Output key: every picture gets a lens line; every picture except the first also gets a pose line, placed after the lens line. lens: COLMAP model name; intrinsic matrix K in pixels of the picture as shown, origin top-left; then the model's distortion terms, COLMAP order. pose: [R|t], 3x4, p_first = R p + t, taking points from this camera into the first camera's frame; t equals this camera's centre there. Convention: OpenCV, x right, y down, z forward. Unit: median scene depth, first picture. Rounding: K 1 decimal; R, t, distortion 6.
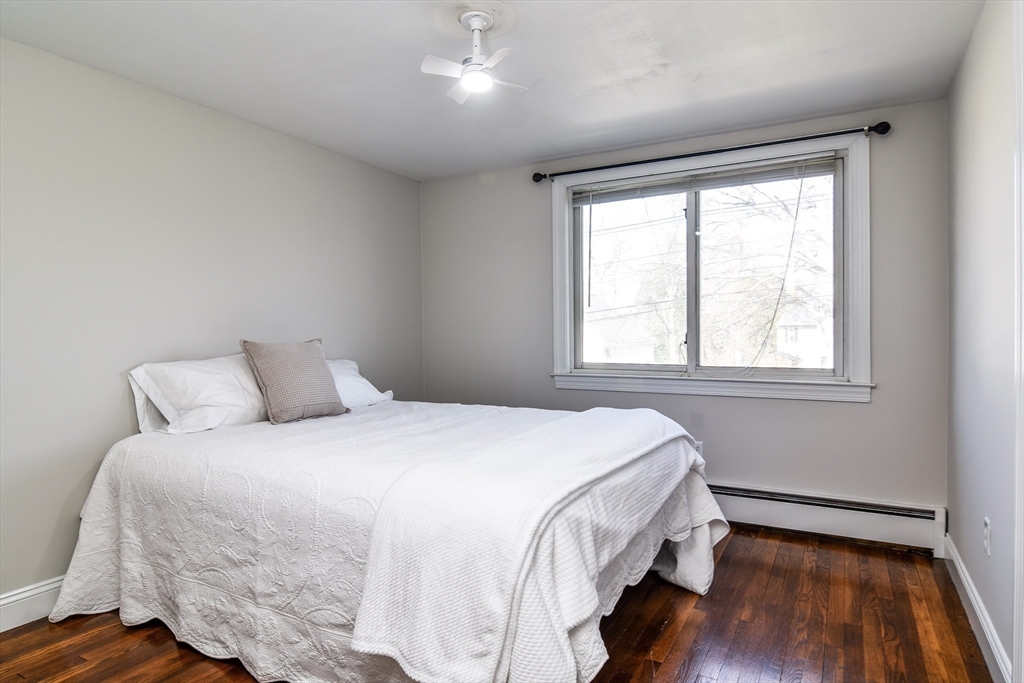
lens RADIAL K [[596.4, 0, 499.9], [0, 596.4, 334.9], [0, 0, 1]] dist [0.000489, -0.001391]
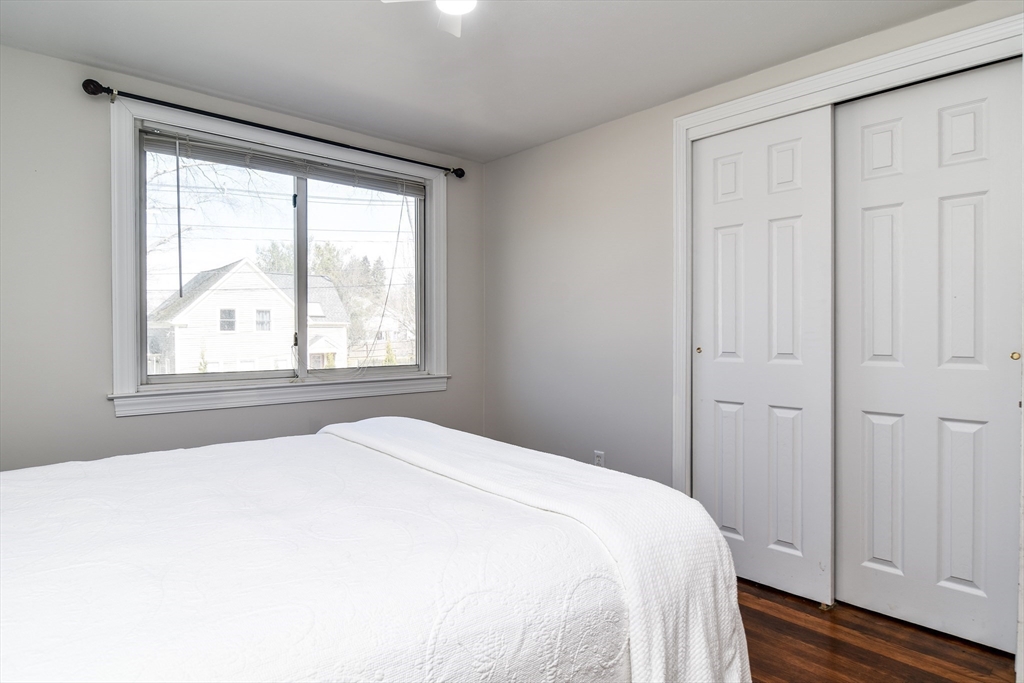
lens RADIAL K [[596.4, 0, 499.9], [0, 596.4, 334.9], [0, 0, 1]] dist [0.000489, -0.001391]
pose [[0.307477, -0.000745, 0.951555, -0.449931], [-0.000538, 0.999999, 0.000957, -0.002394], [-0.951555, -0.000807, 0.307477, 0.437494]]
